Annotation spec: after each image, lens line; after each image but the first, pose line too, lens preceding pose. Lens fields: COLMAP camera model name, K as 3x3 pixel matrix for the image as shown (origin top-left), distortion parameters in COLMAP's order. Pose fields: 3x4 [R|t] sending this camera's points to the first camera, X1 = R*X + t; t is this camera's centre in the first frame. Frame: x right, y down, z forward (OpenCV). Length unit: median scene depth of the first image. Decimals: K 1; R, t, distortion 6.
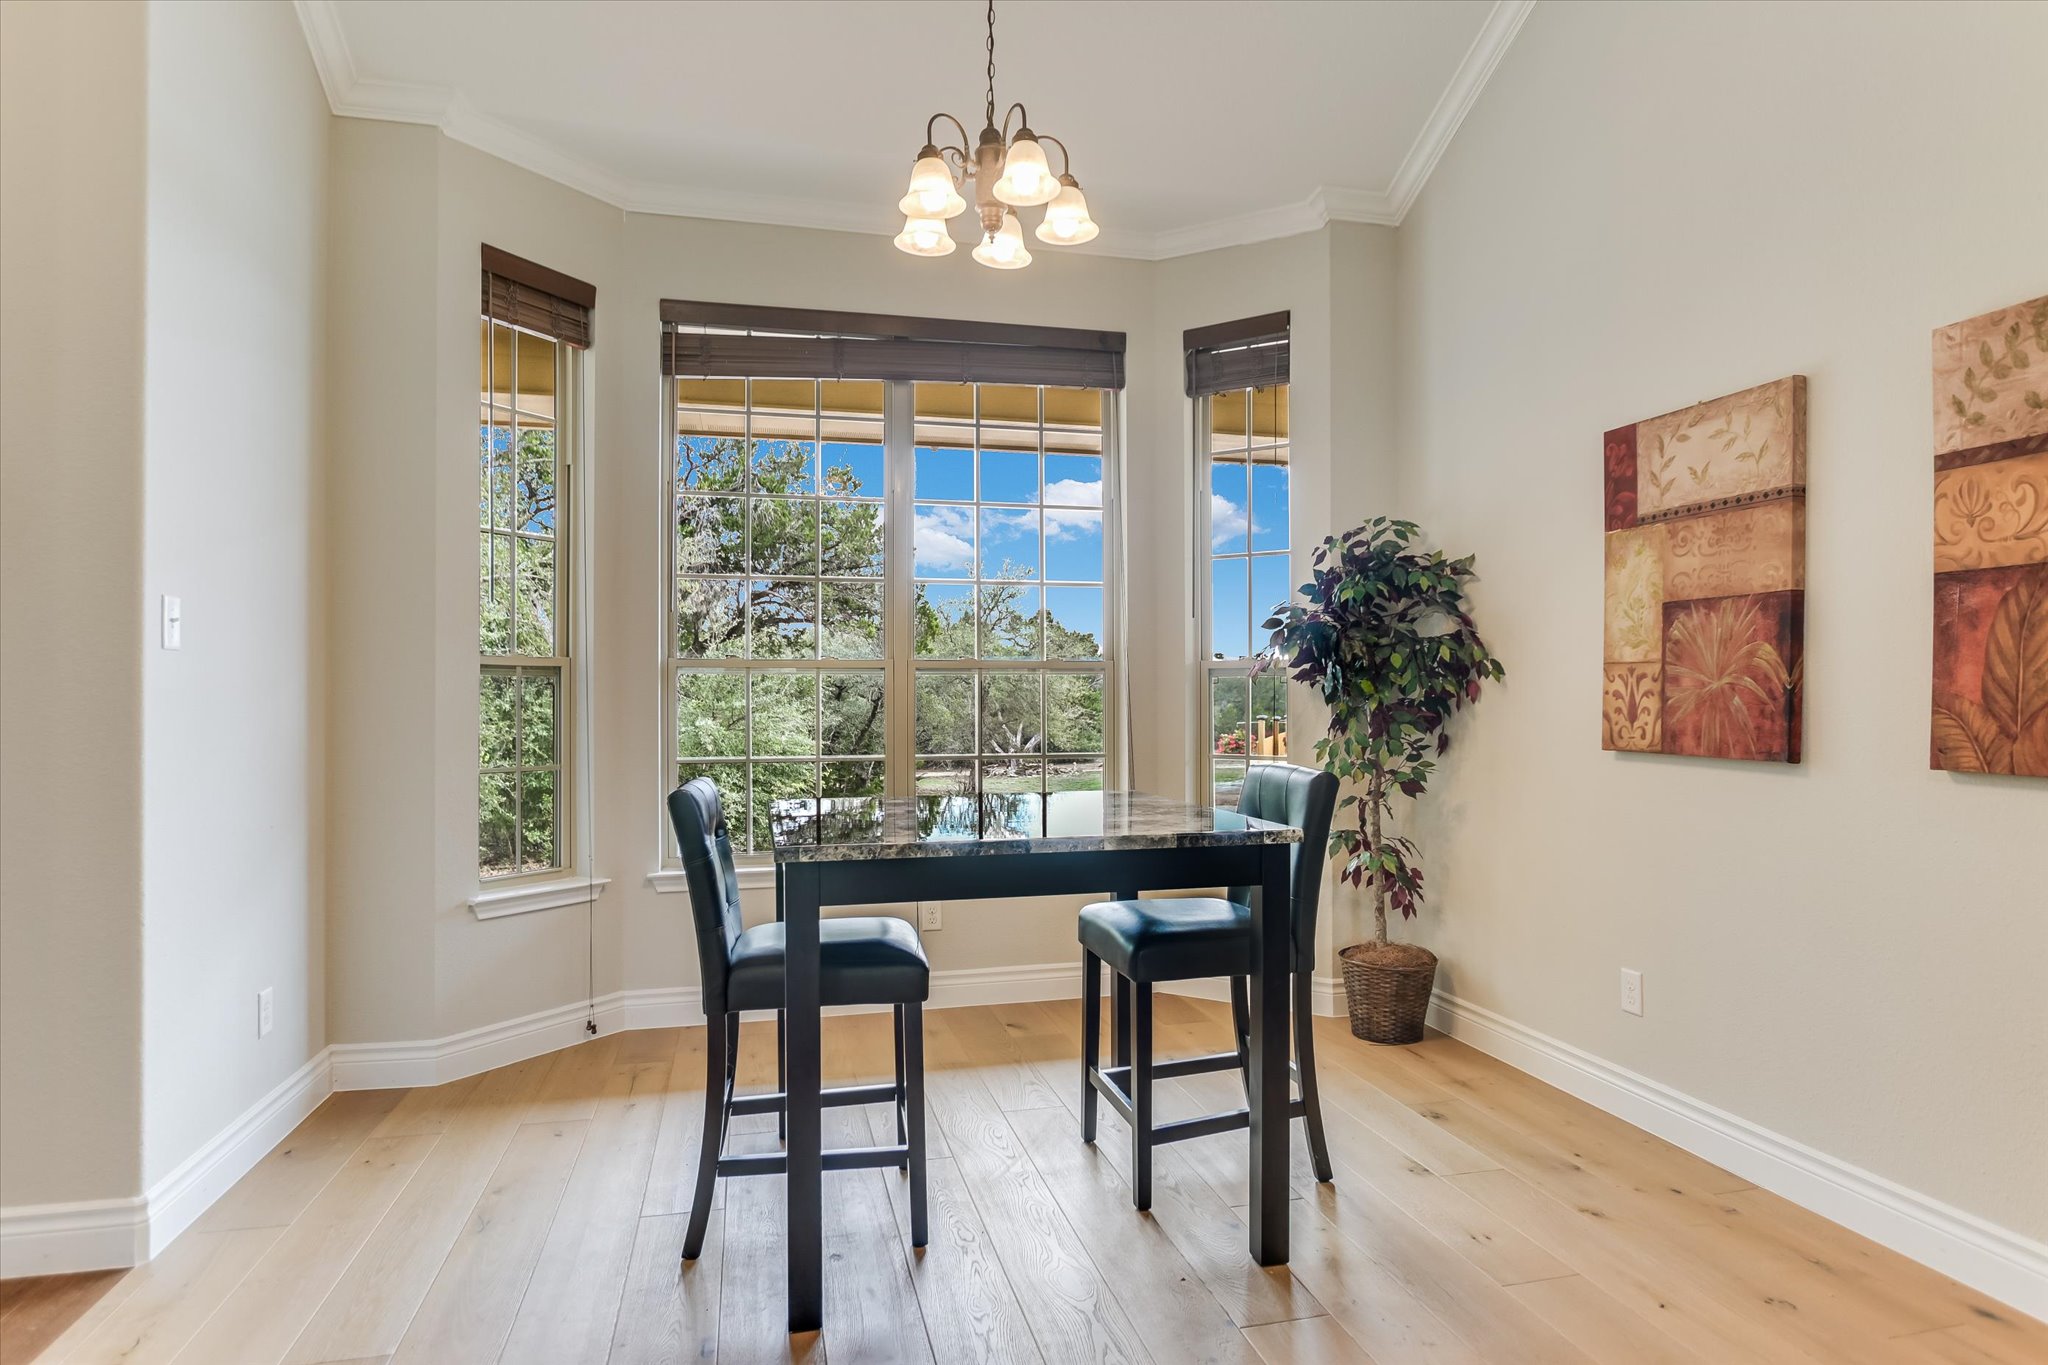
lens RADIAL K [[958.9, 0, 1022.2], [0, 958.9, 691.5], [0, 0, 1]] dist [-0.017052, -0.000441]
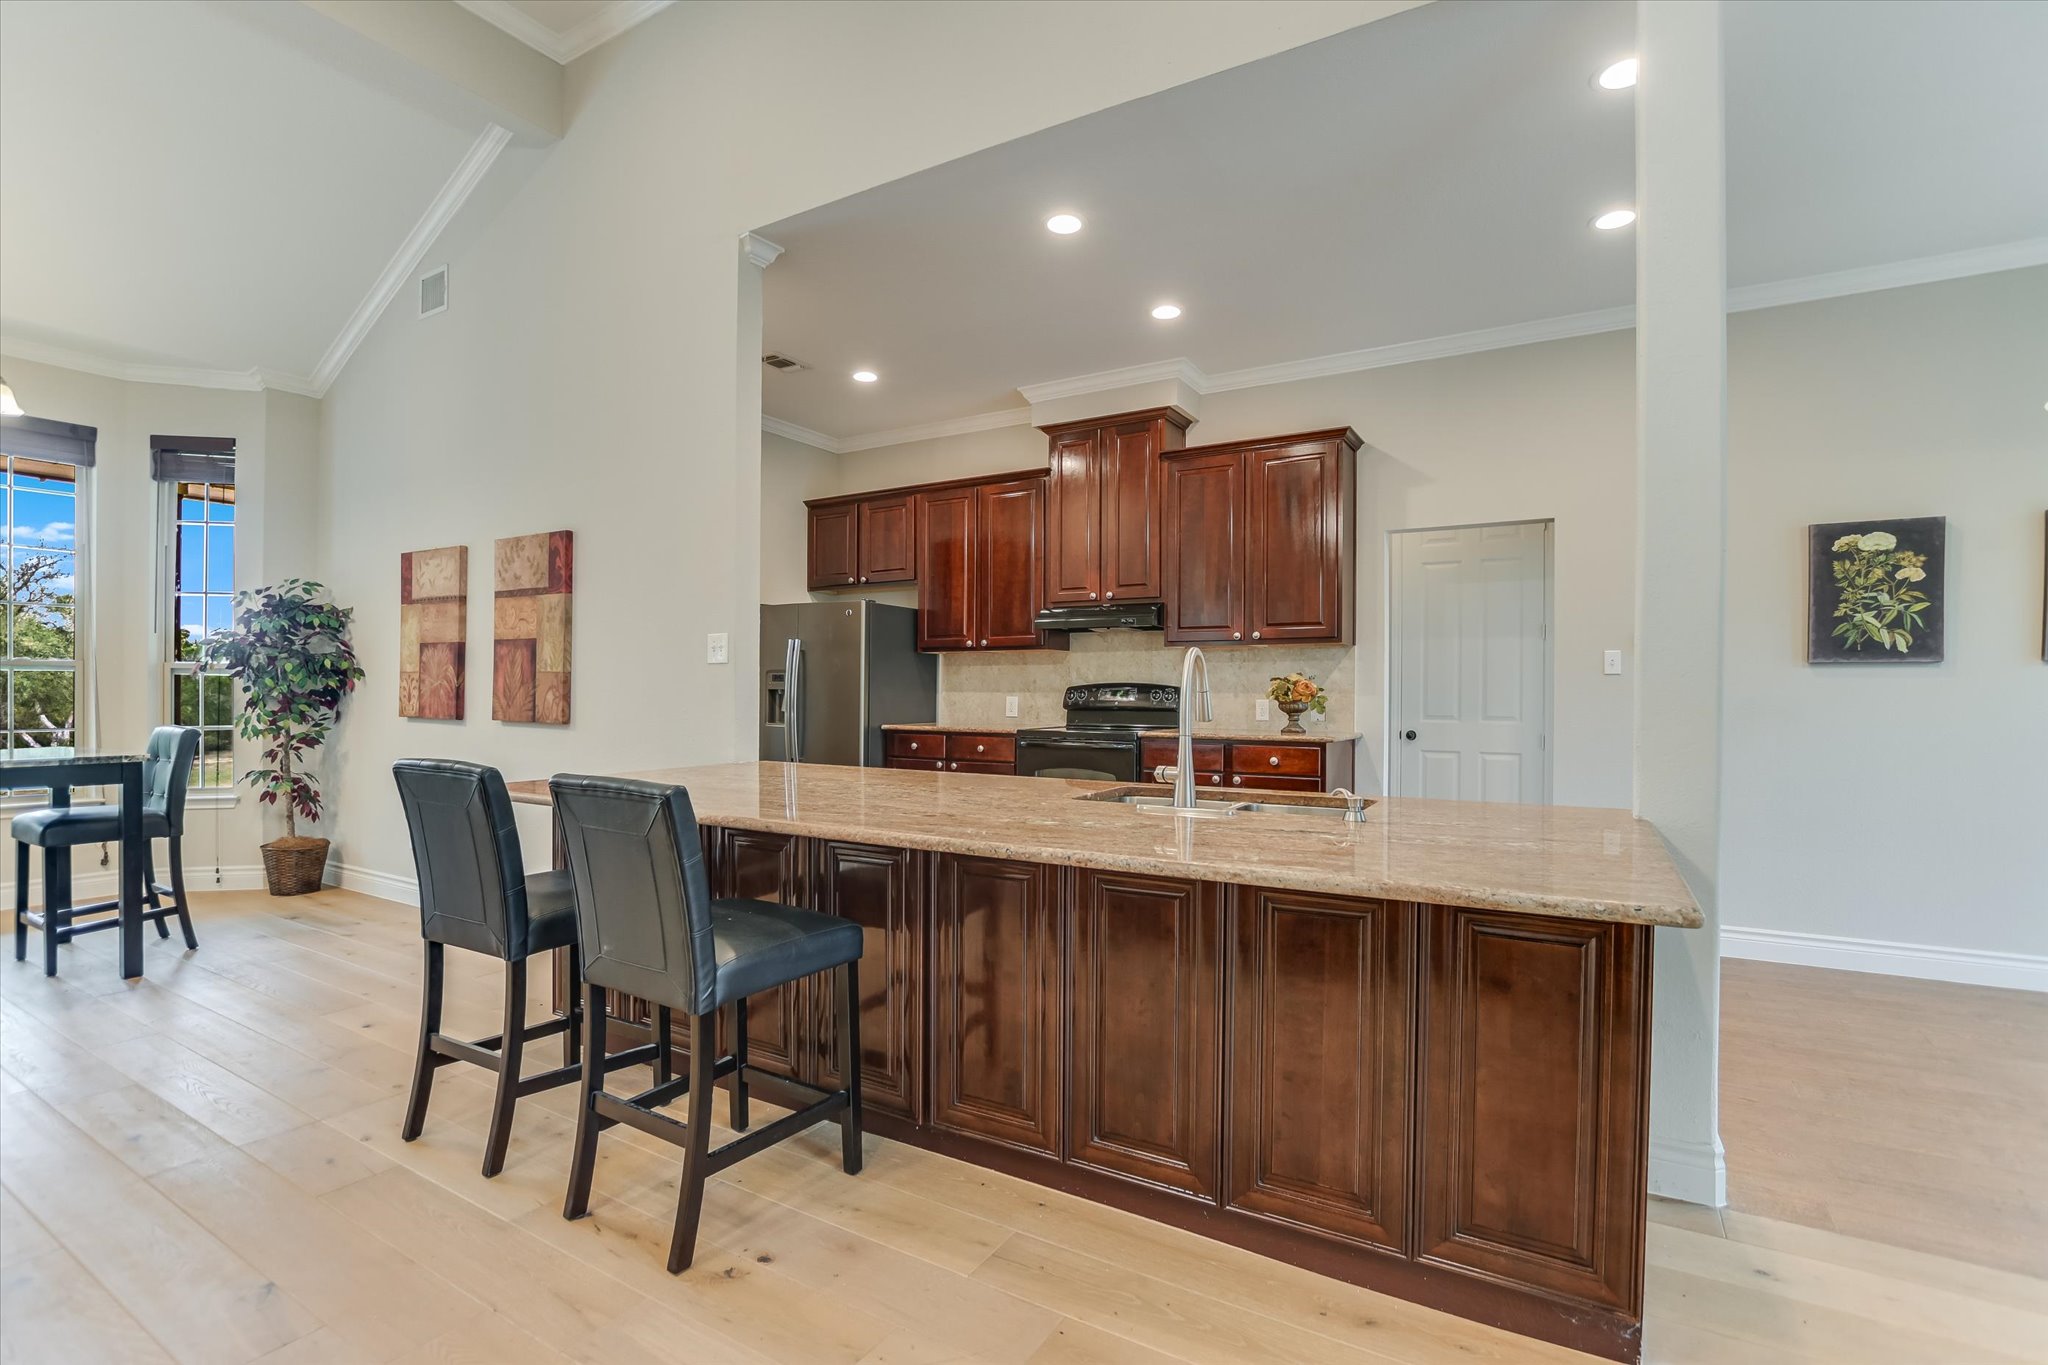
lens RADIAL K [[958.9, 0, 1033.7], [0, 958.9, 694.9], [0, 0, 1]] dist [-0.017052, -0.000441]
pose [[0.723261, 0.005580, 0.690553, 0.176340], [-0.013506, 0.999890, 0.006066, -0.010575], [-0.690443, -0.013714, 0.723257, -1.116279]]
